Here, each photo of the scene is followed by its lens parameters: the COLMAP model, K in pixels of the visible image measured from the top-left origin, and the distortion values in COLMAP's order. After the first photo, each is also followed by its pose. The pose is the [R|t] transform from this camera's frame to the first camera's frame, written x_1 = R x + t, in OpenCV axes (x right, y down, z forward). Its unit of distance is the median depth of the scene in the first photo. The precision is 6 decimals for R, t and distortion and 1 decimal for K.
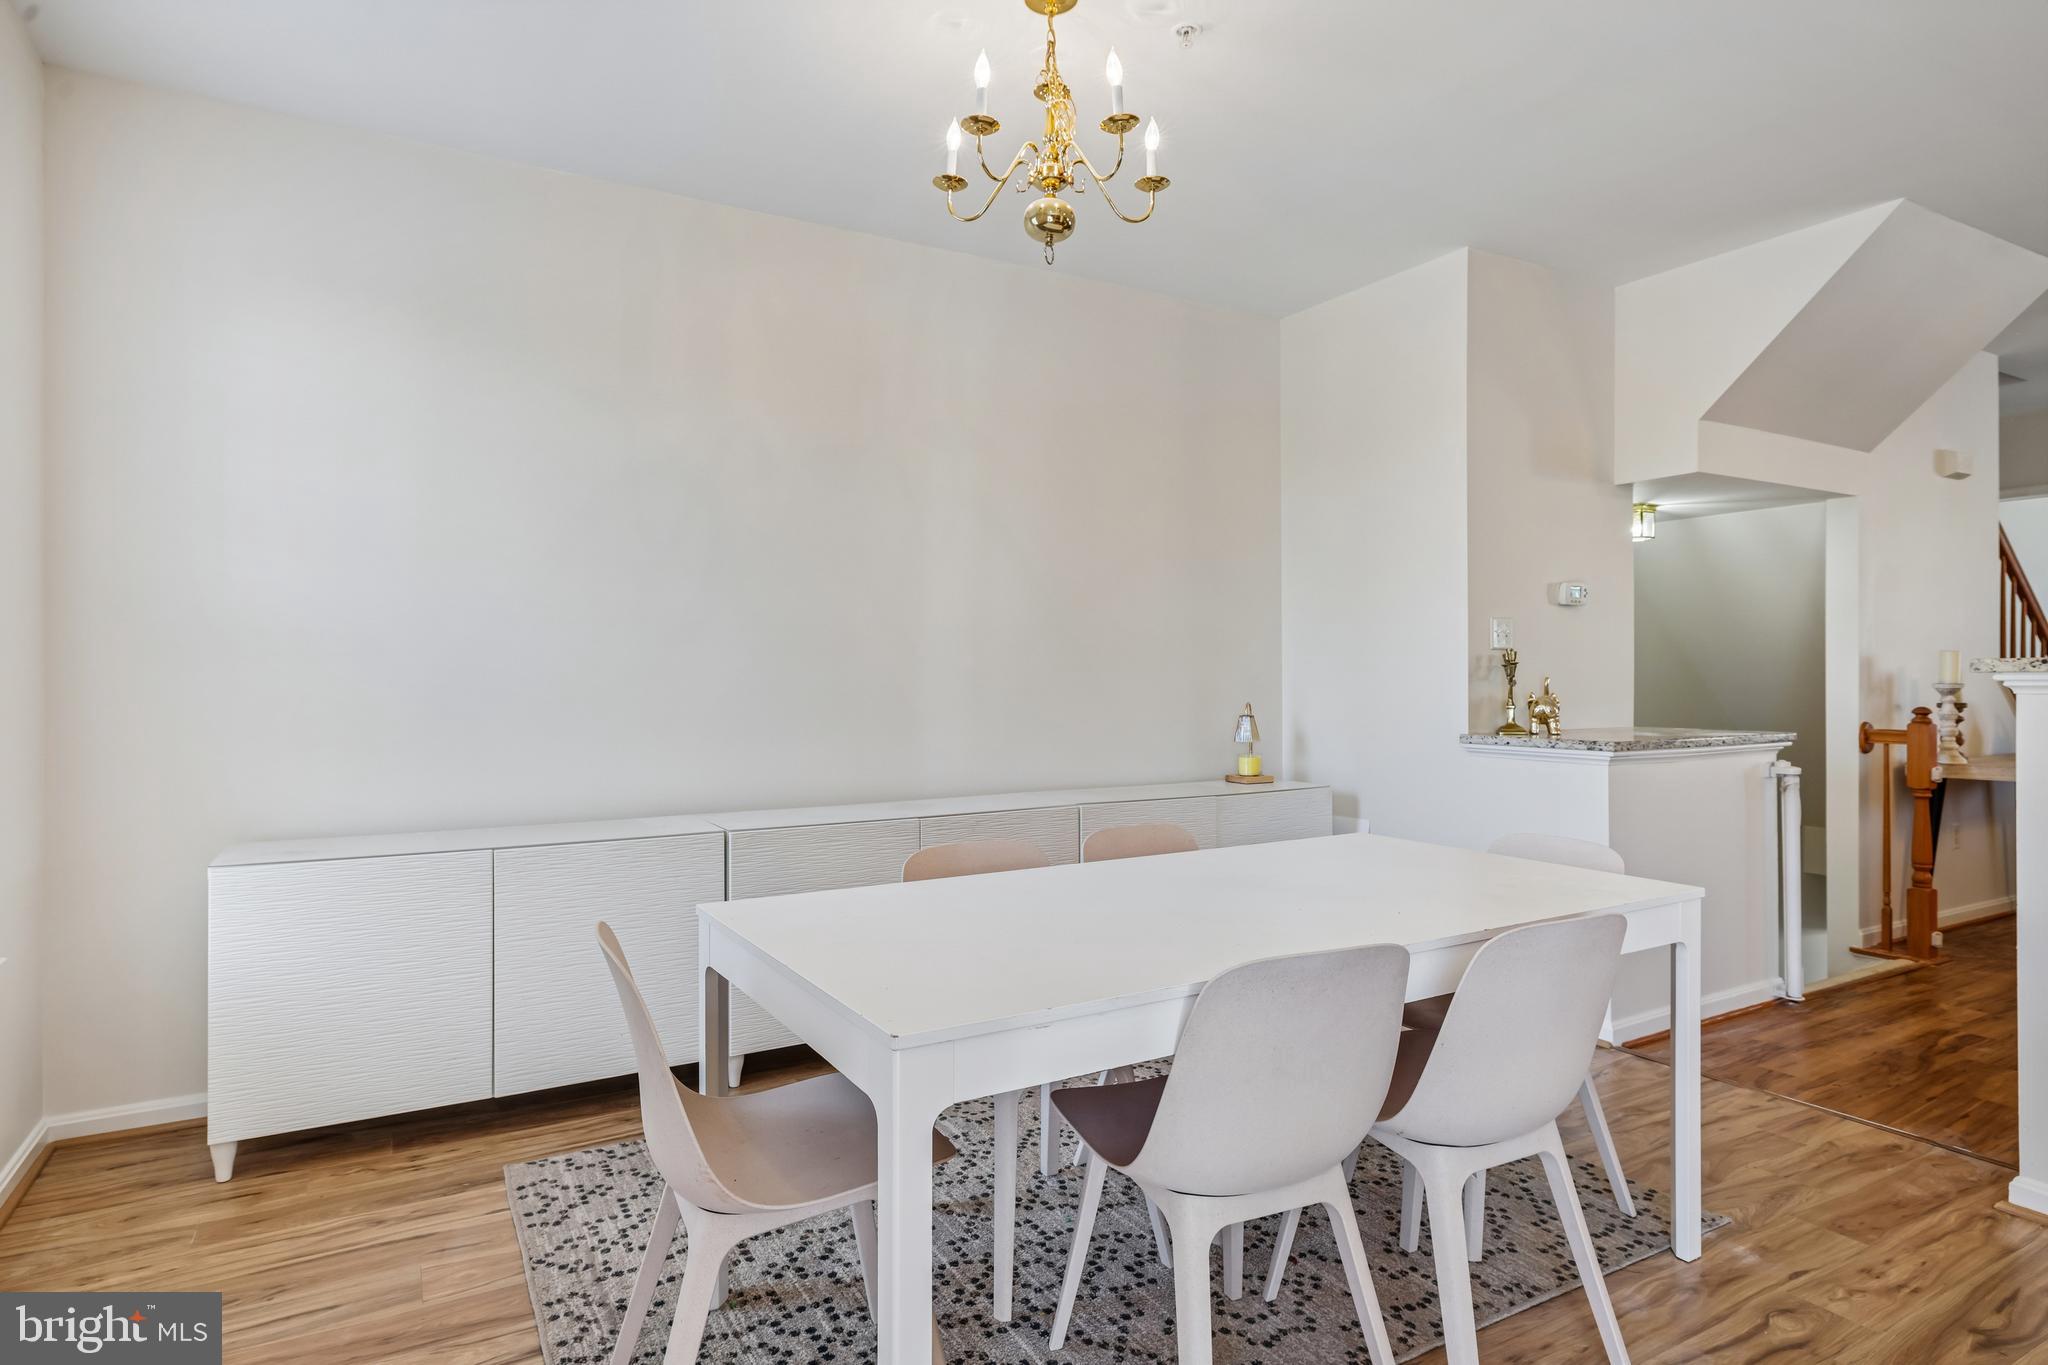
lens RADIAL K [[1130.0, 0, 1015.4], [0, 1130.0, 674.2], [0, 0, 1]] dist [0.000662, 0.000146]
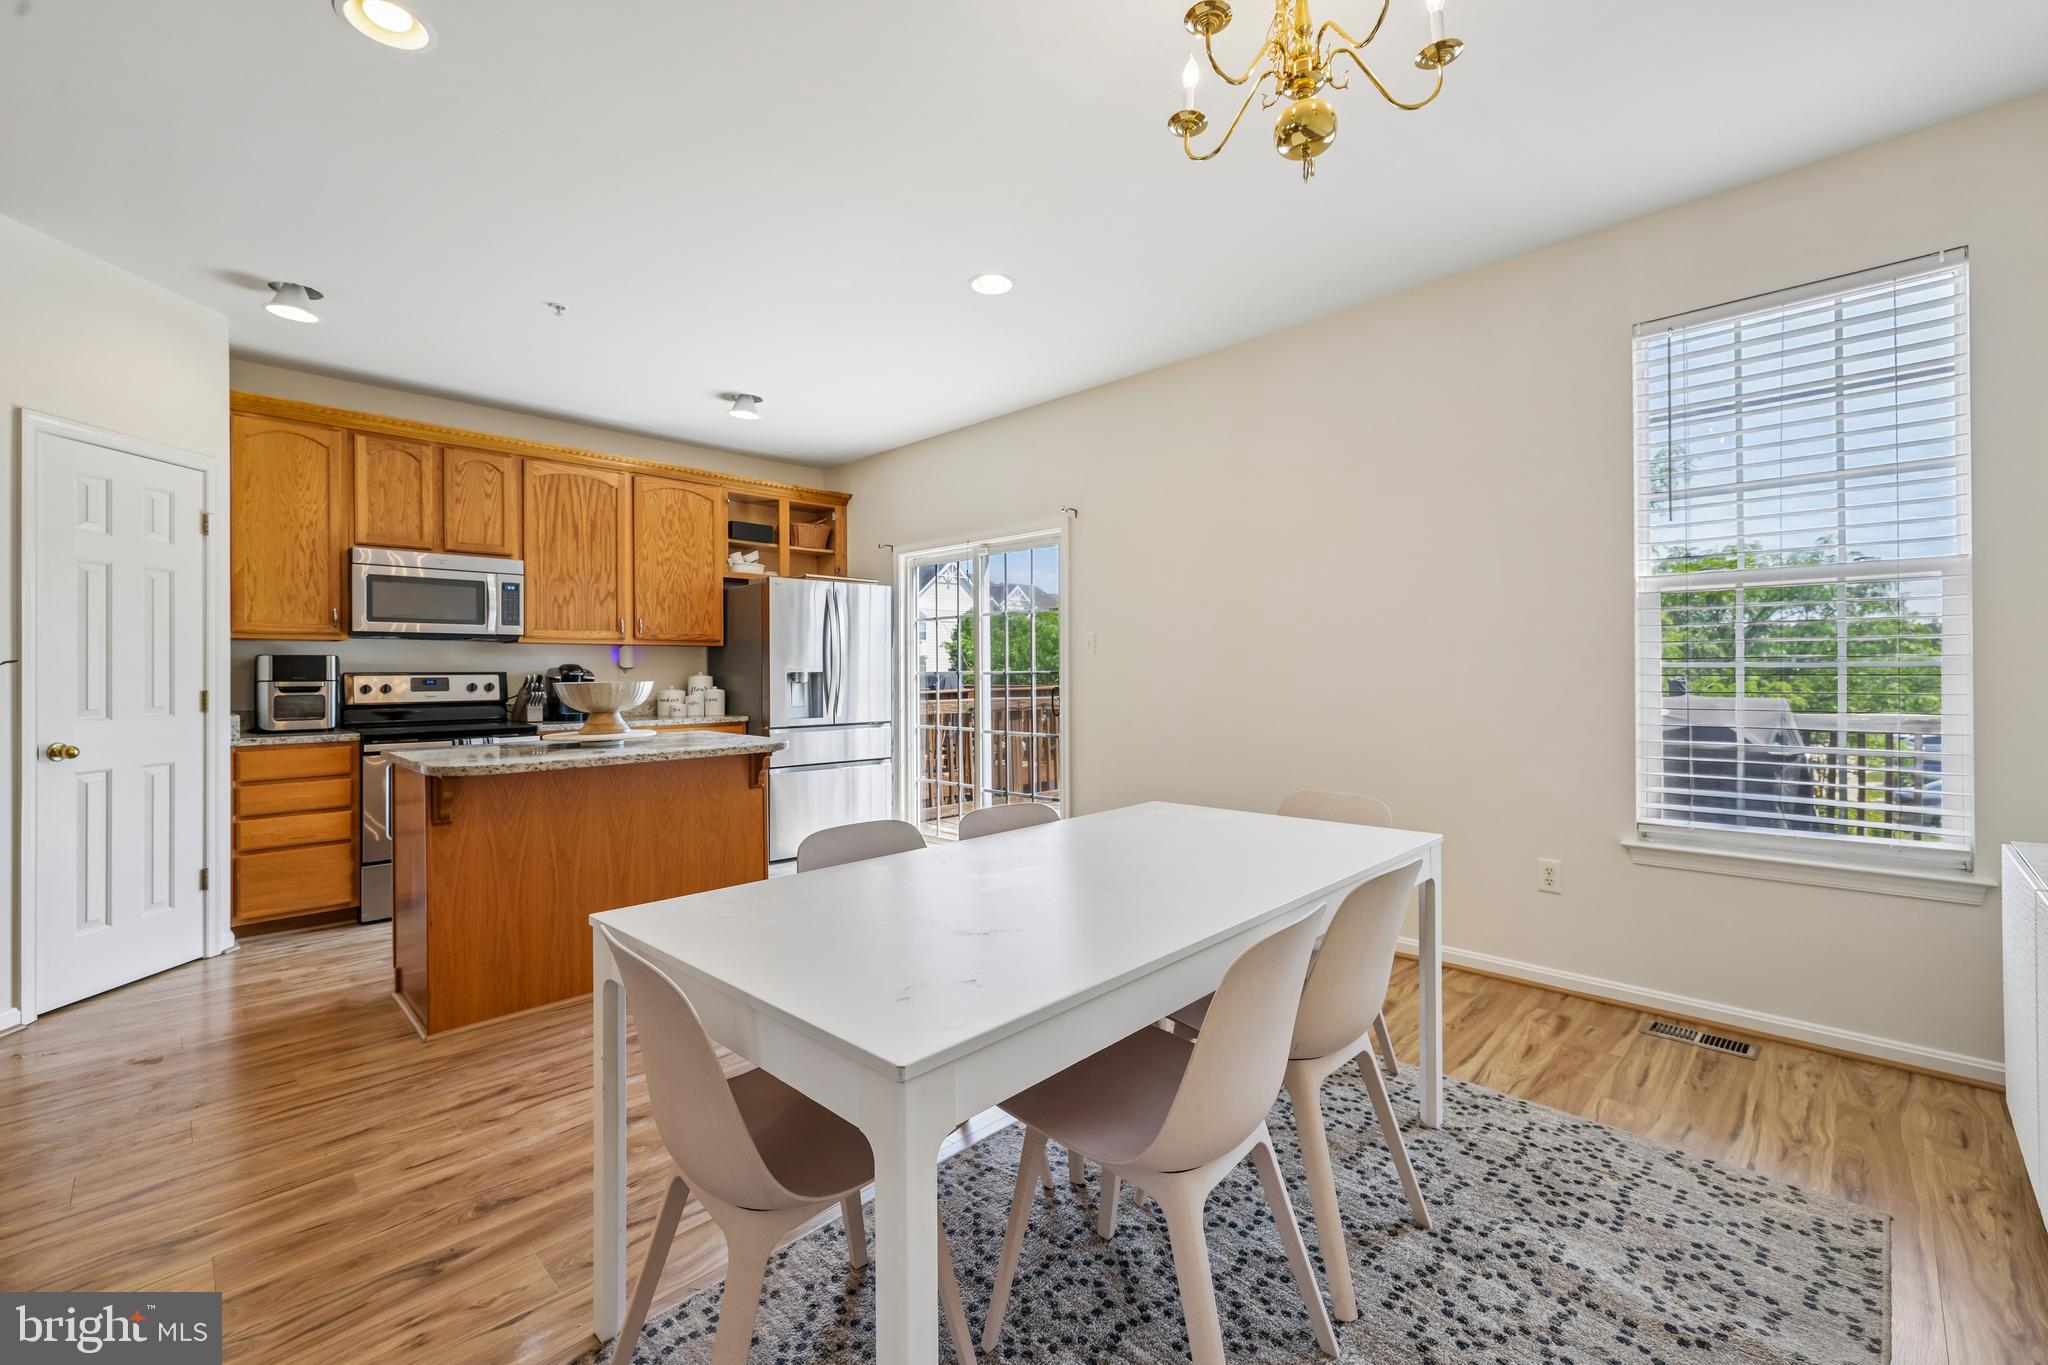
lens RADIAL K [[853.6, 0, 1012.3], [0, 853.6, 666.2], [0, 0, 1]] dist [-0.003598, 0.001249]
pose [[-0.962529, 0.008475, -0.271046, 0.414975], [0.010890, 0.999913, -0.007406, 0.000934], [0.270960, -0.010080, -0.962538, 1.544240]]
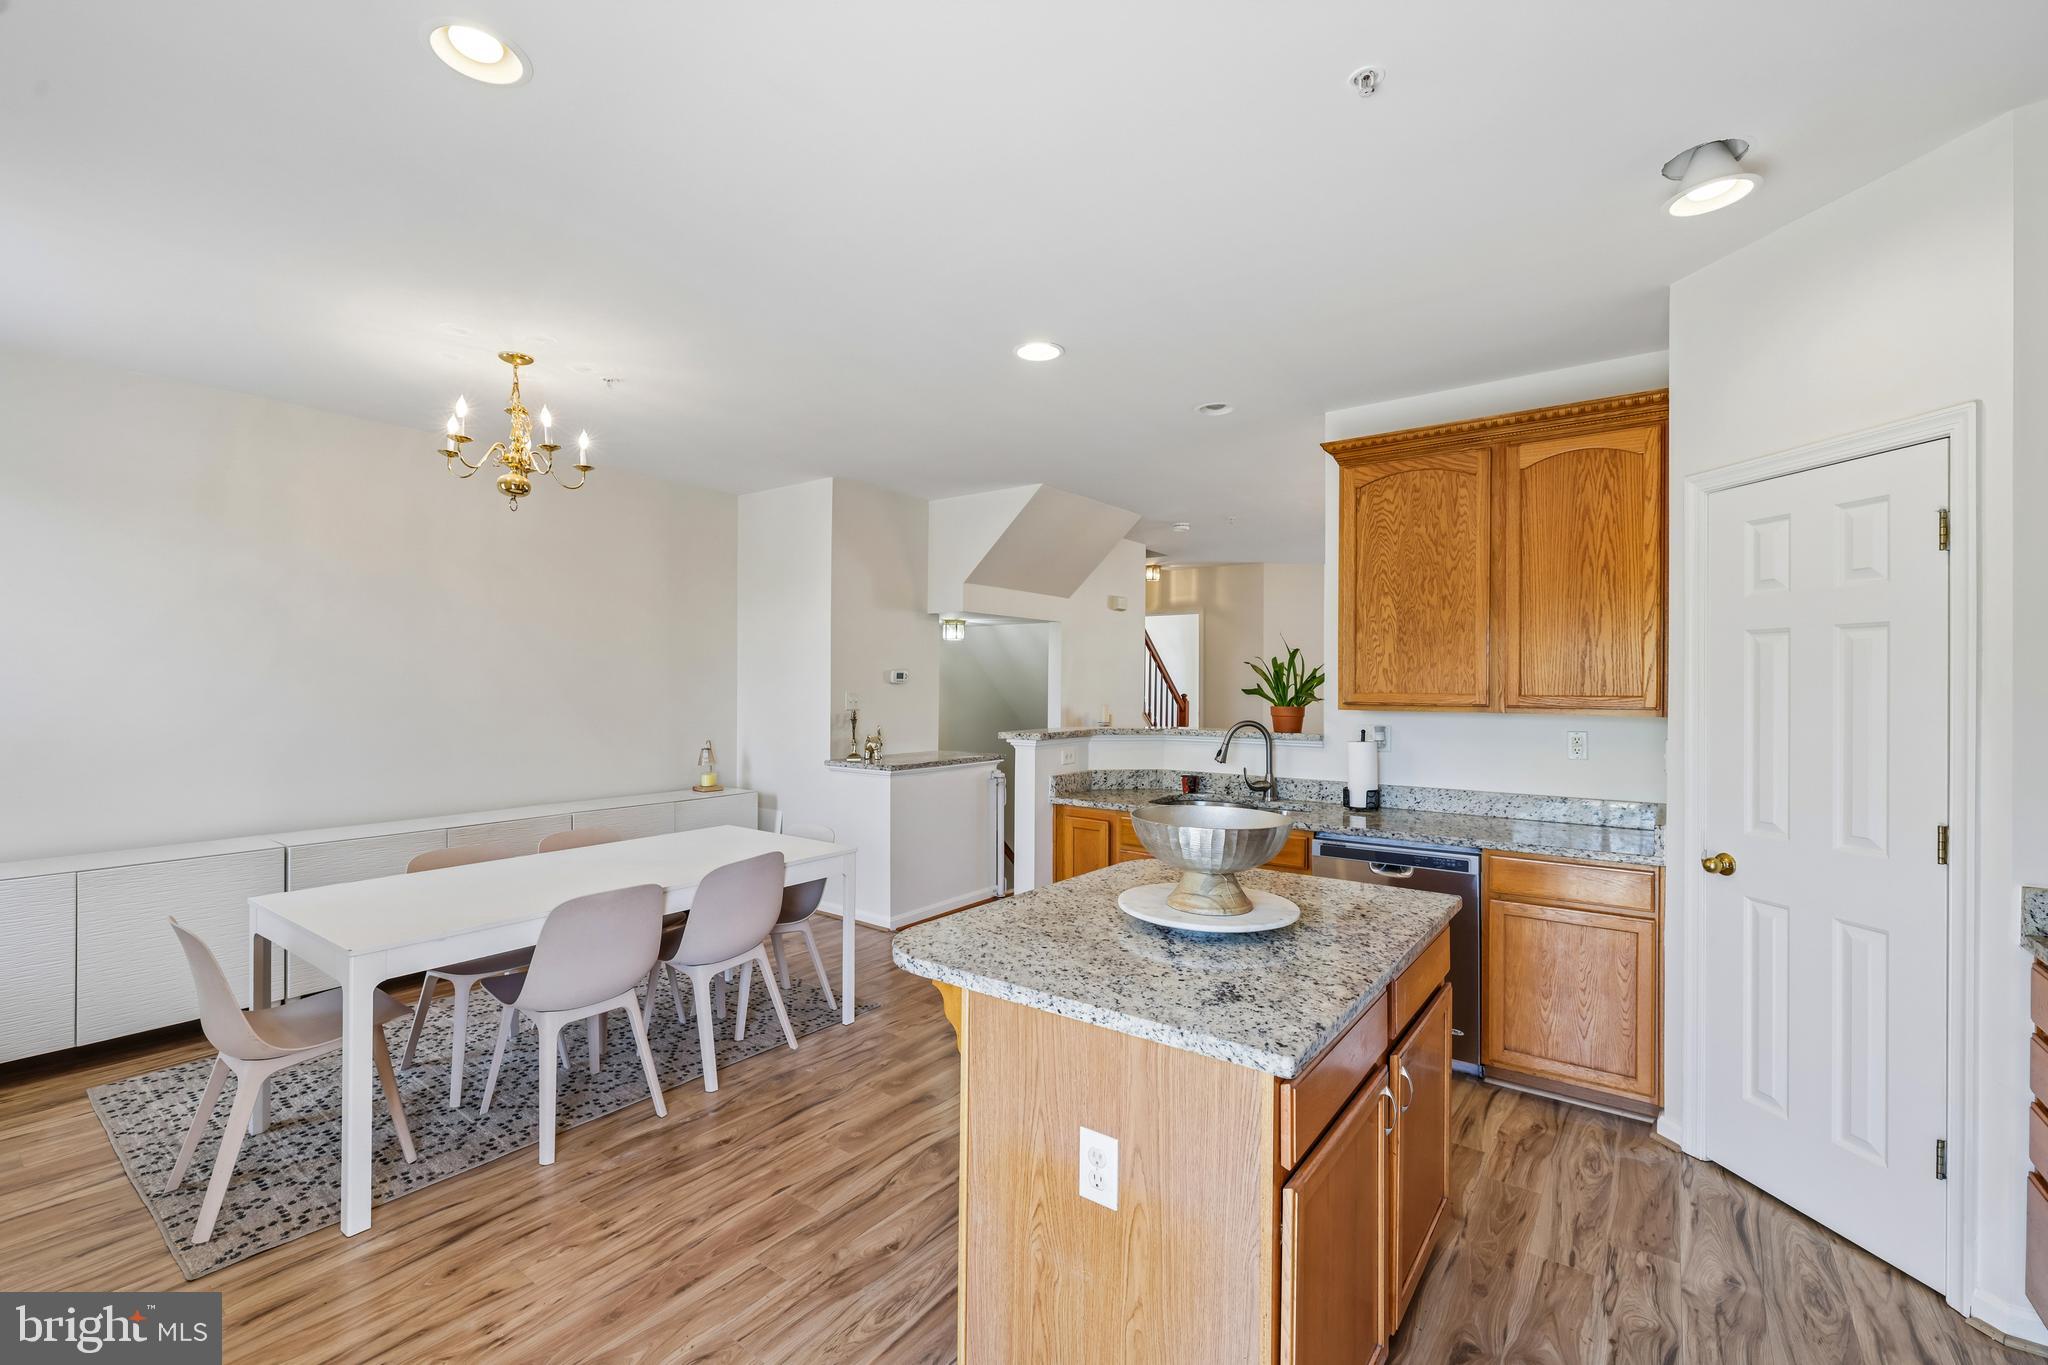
lens RADIAL K [[870.7, 0, 1020.2], [0, 870.7, 687.1], [0, 0, 1]] dist [-0.002687, 0.000397]
pose [[0.914483, 0.007061, 0.404562, 0.204205], [-0.009131, 0.999953, 0.003188, -0.104831], [-0.404521, -0.006610, 0.914505, -0.541311]]
